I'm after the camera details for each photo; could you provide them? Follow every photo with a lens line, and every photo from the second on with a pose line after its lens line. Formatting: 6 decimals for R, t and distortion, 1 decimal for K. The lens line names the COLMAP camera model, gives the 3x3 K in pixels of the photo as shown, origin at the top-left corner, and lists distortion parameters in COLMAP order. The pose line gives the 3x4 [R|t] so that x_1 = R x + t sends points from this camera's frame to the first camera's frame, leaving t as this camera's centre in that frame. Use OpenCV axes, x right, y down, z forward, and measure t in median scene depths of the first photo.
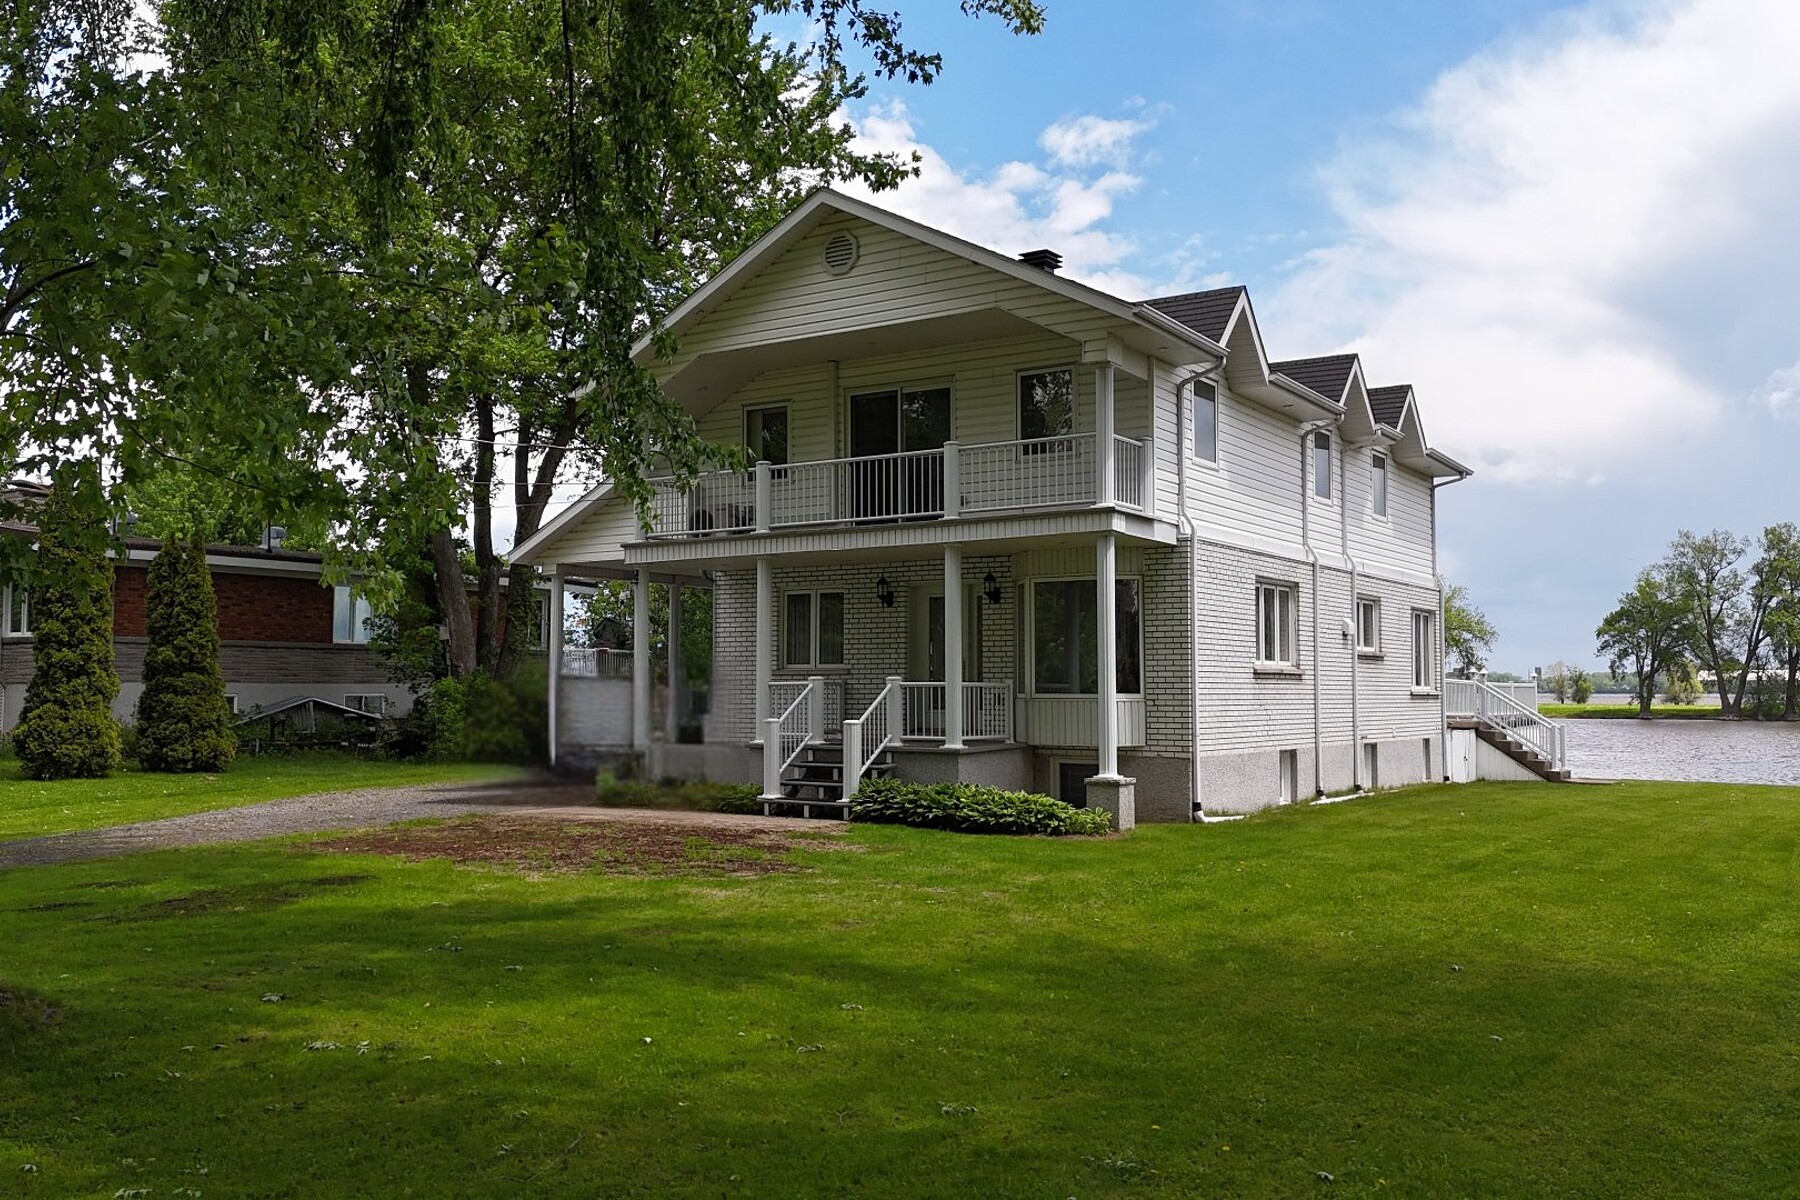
lens RADIAL K [[1574.7, 0, 889.6], [0, 1574.7, 603.2], [0, 0, 1]] dist [0.102356, -0.142596]
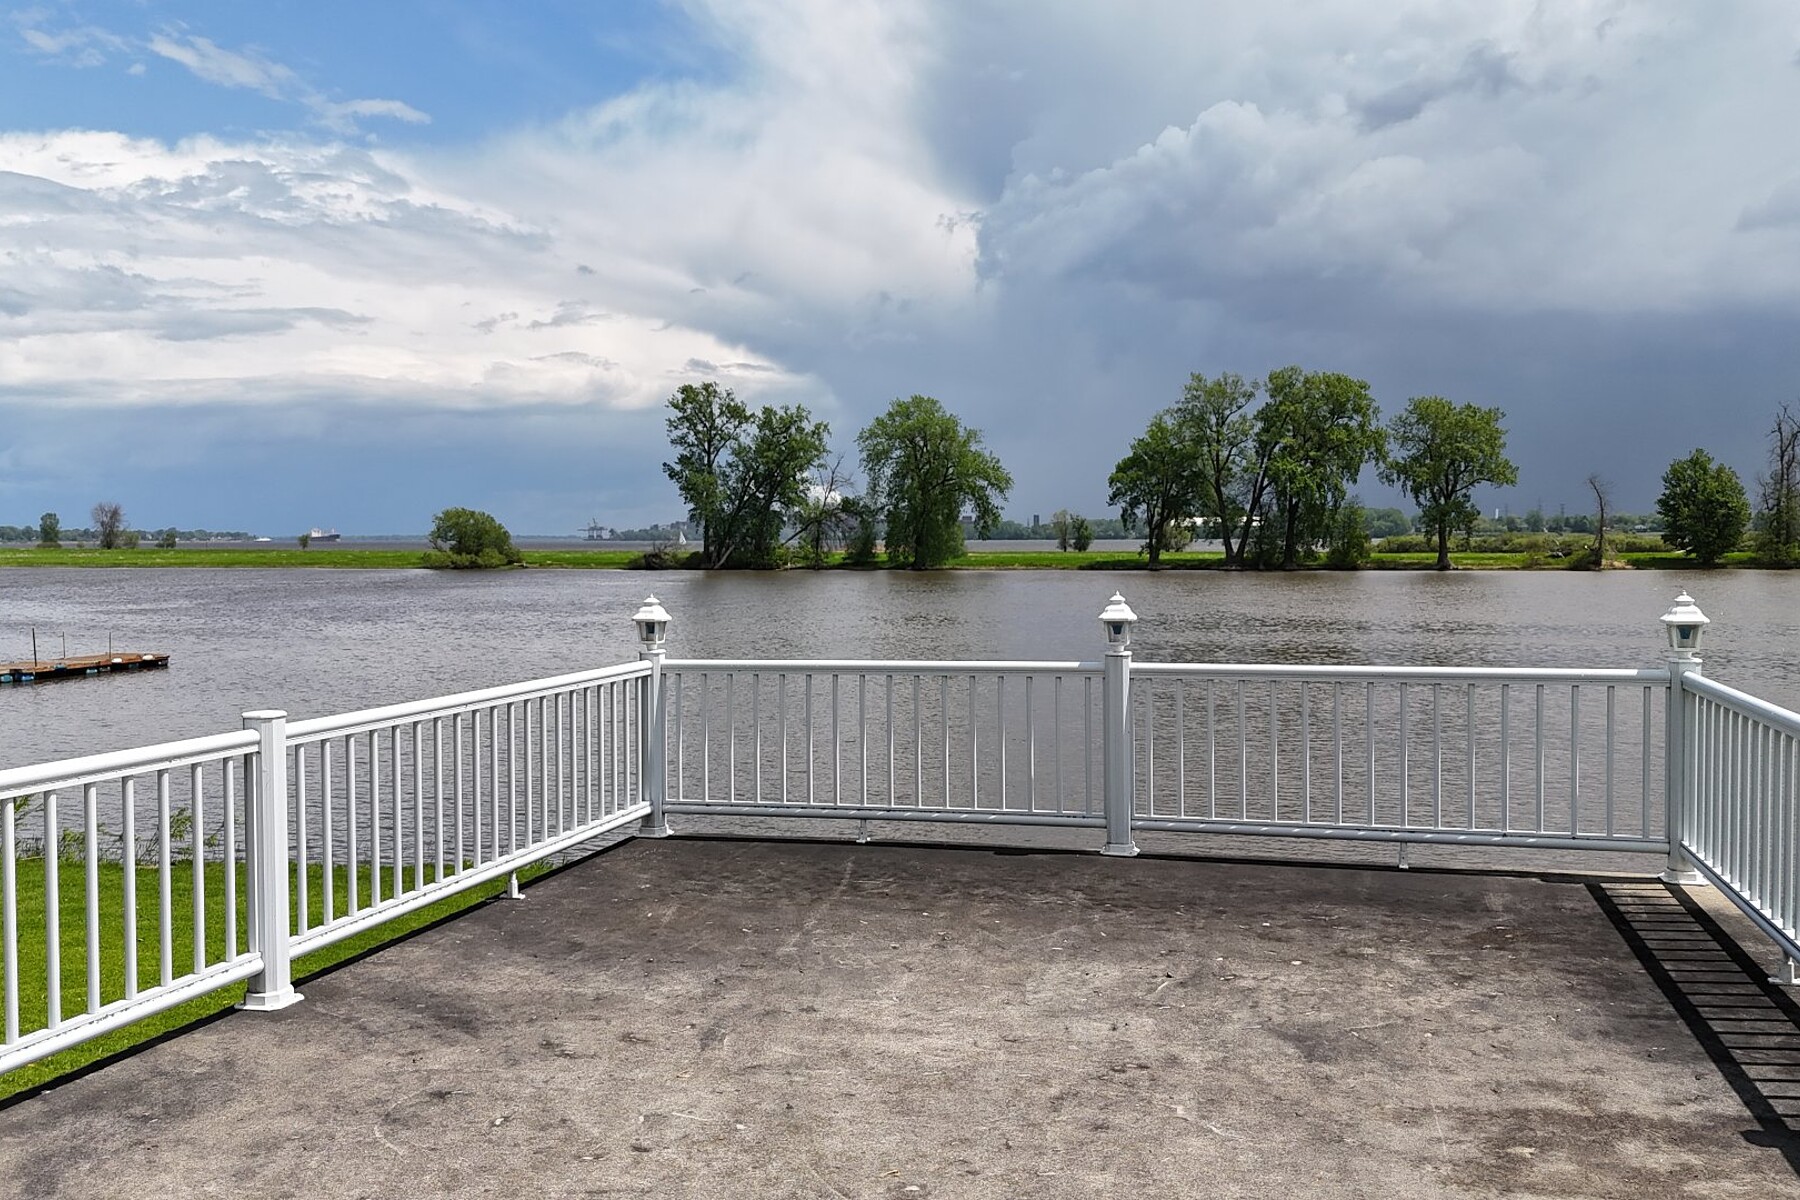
lens RADIAL K [[1574.7, 0, 892.7], [0, 1574.7, 602.4], [0, 0, 1]] dist [0.102356, -0.142596]
pose [[0.955615, -0.017393, 0.294104, 0.442785], [-0.010450, 0.995627, 0.092834, 0.055579], [-0.294433, -0.091787, 0.951254, 1.472893]]
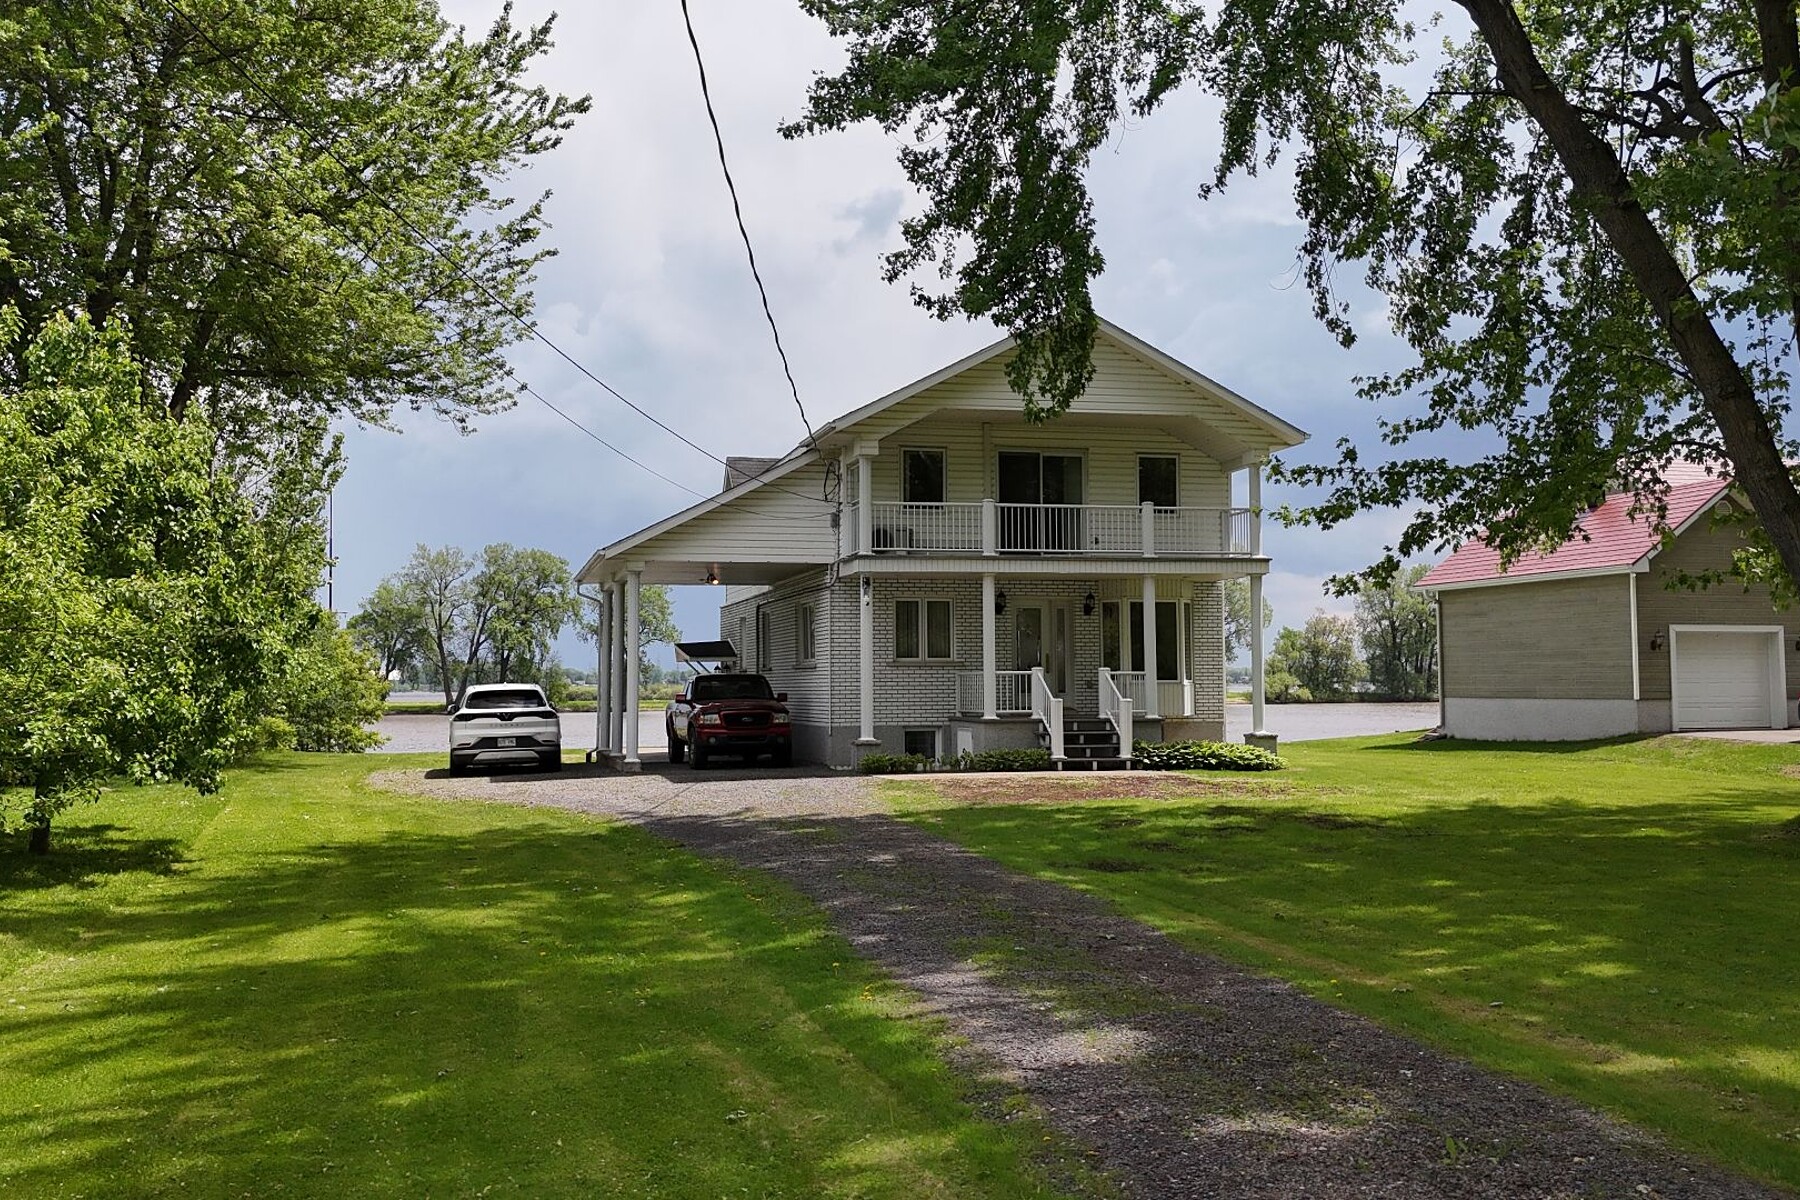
lens RADIAL K [[1574.7, 0, 902.8], [0, 1574.7, 592.4], [0, 0, 1]] dist [0.102356, -0.142596]
pose [[0.668434, 0.038581, 0.742770, -0.998424], [-0.033266, 0.999205, -0.021964, 0.015132], [-0.743027, -0.010027, 0.669187, 0.178452]]
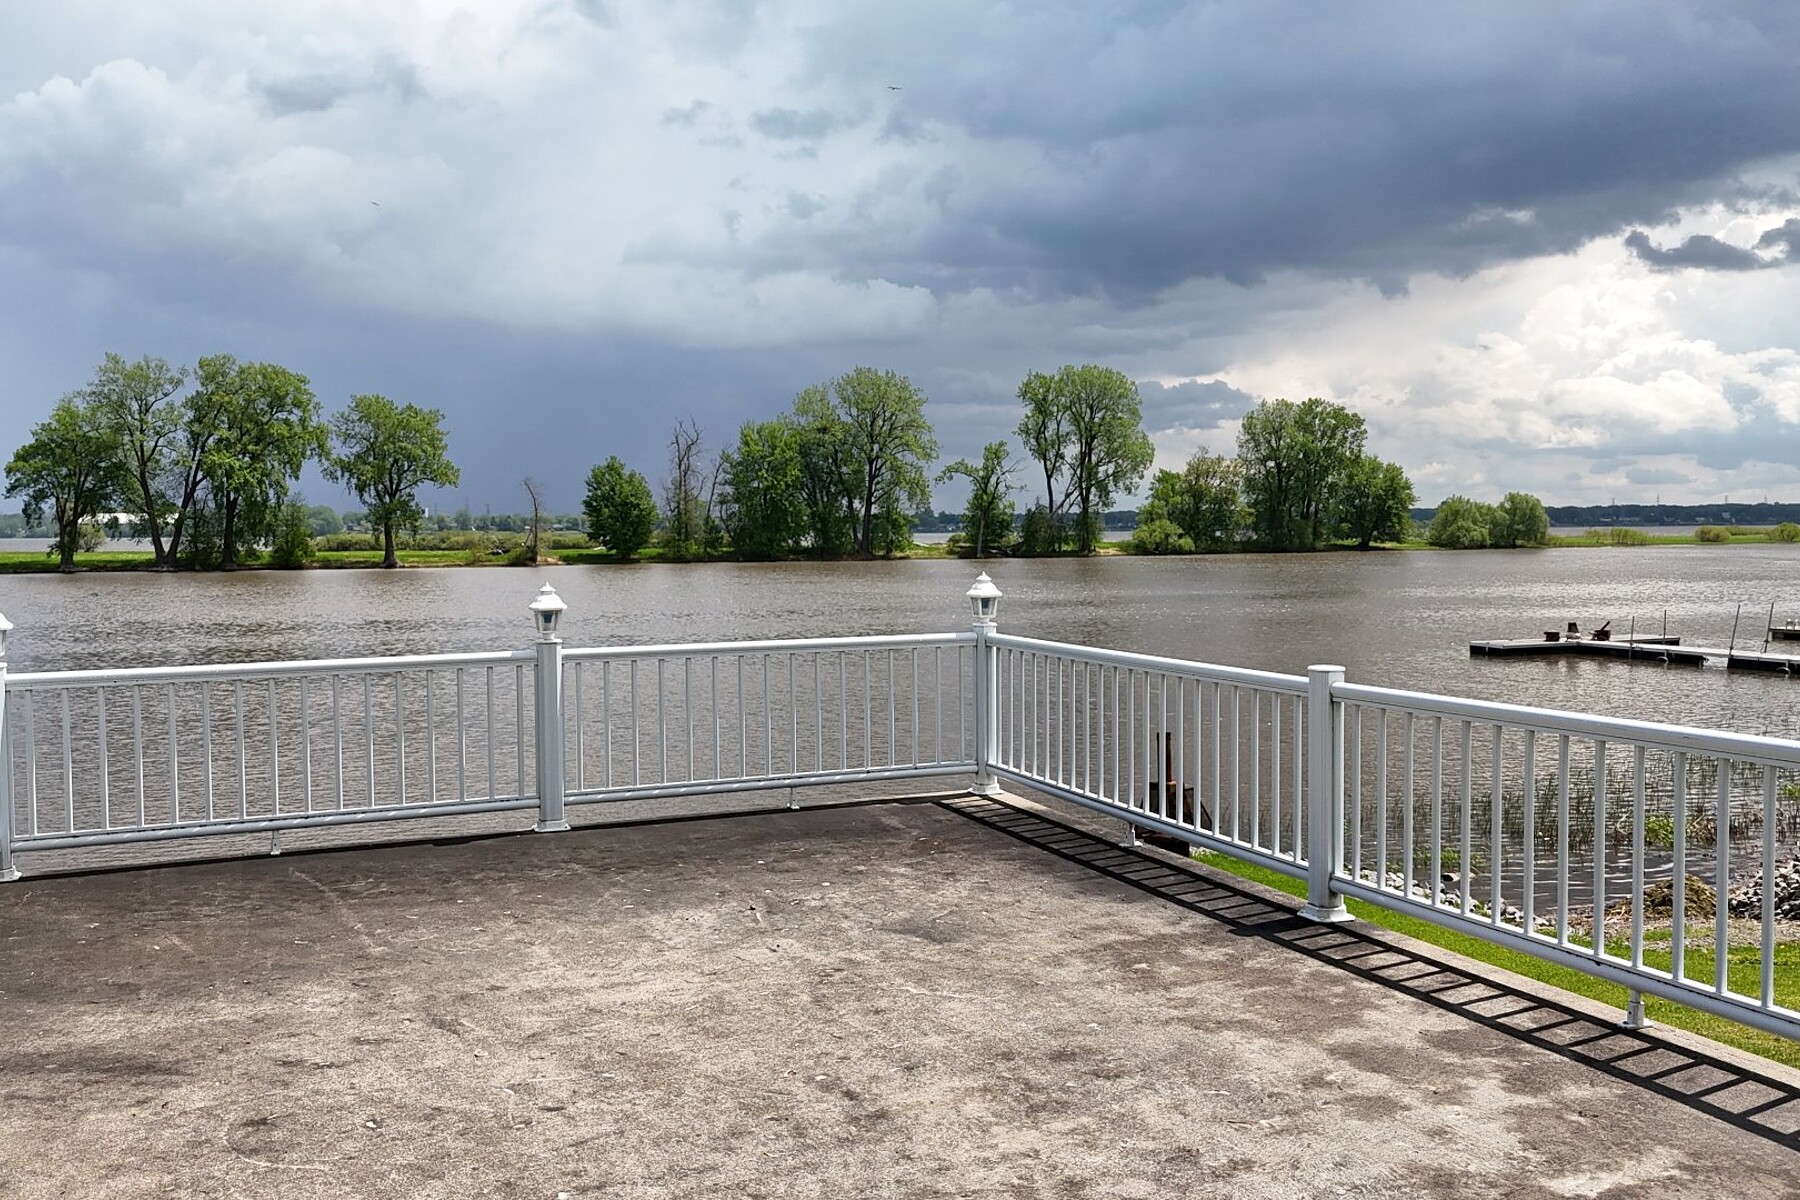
lens RADIAL K [[1574.7, 0, 906.3], [0, 1574.7, 594.7], [0, 0, 1]] dist [0.102356, -0.142596]
pose [[0.576613, -0.038596, 0.816105, 0.339271], [-0.036700, 0.996652, 0.073065, 0.057619], [-0.816193, -0.072081, 0.573266, 1.508431]]
